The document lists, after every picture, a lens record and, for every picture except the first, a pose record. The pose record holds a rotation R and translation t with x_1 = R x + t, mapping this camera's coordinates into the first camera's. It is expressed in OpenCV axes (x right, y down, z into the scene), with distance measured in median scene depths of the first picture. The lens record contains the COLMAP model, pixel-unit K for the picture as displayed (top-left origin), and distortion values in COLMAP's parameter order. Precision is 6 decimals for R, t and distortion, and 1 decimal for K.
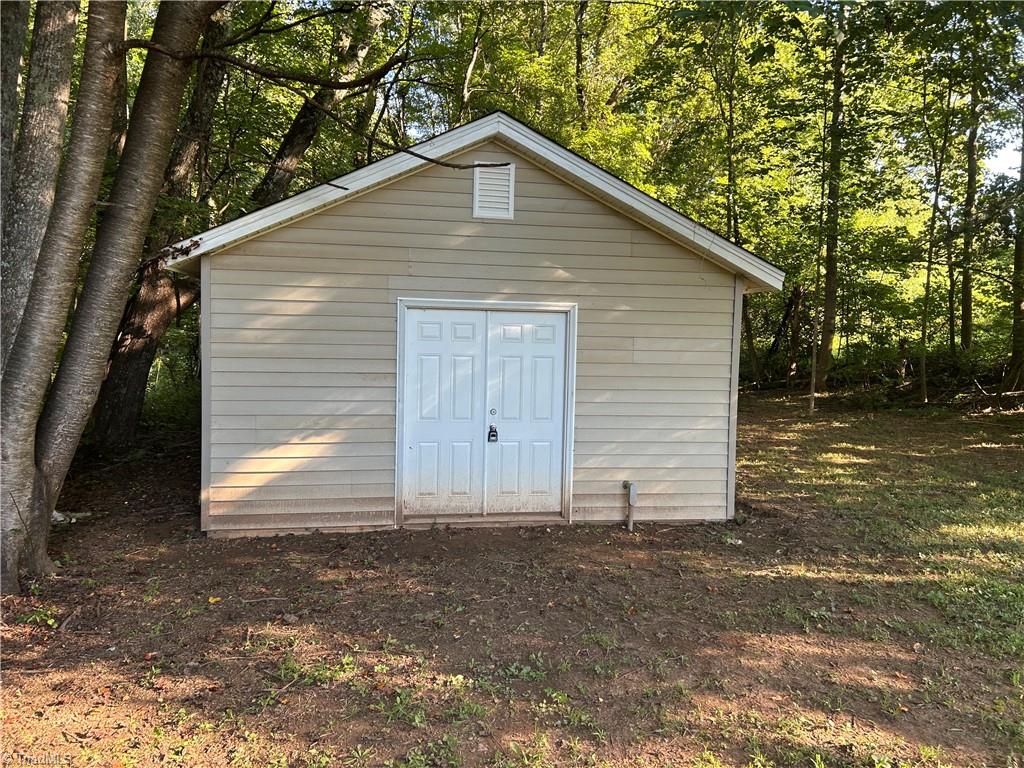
lens RADIAL K [[768.4, 0, 515.8], [0, 768.4, 388.2], [0, 0, 1]] dist [0.064064, -0.067058]
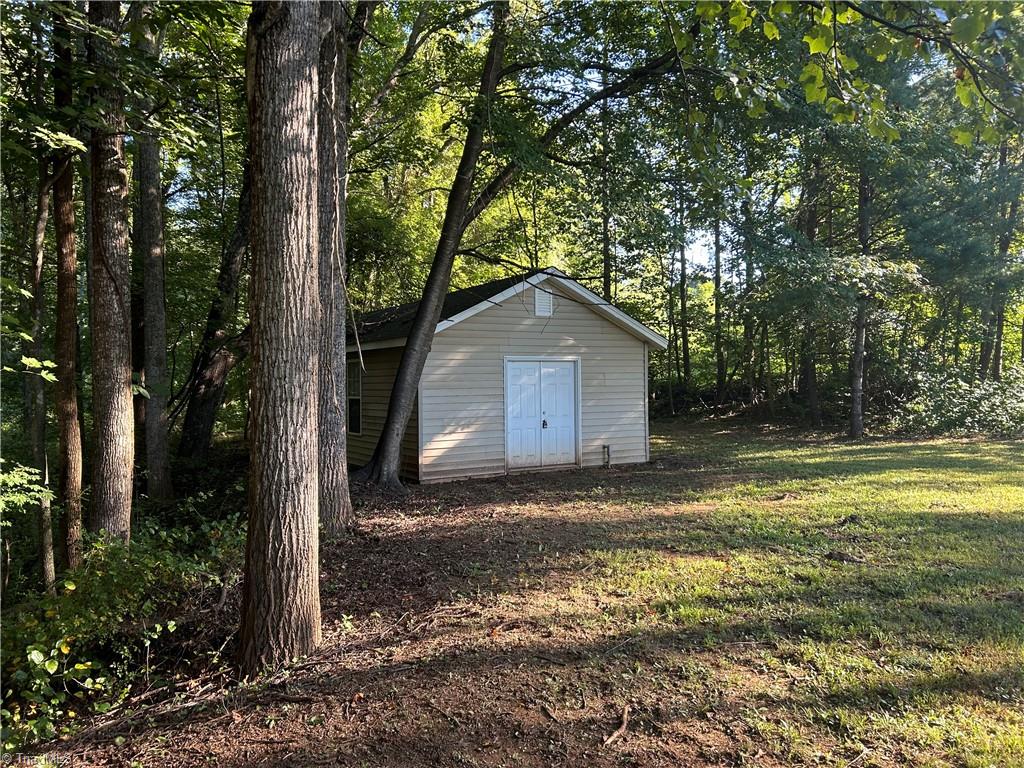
lens RADIAL K [[768.4, 0, 515.8], [0, 768.4, 388.2], [0, 0, 1]] dist [0.064064, -0.067058]
pose [[0.932994, -0.035135, 0.358174, -0.804564], [0.056279, 0.997223, -0.048777, 0.060254], [-0.355465, 0.065666, 0.932380, -0.815399]]
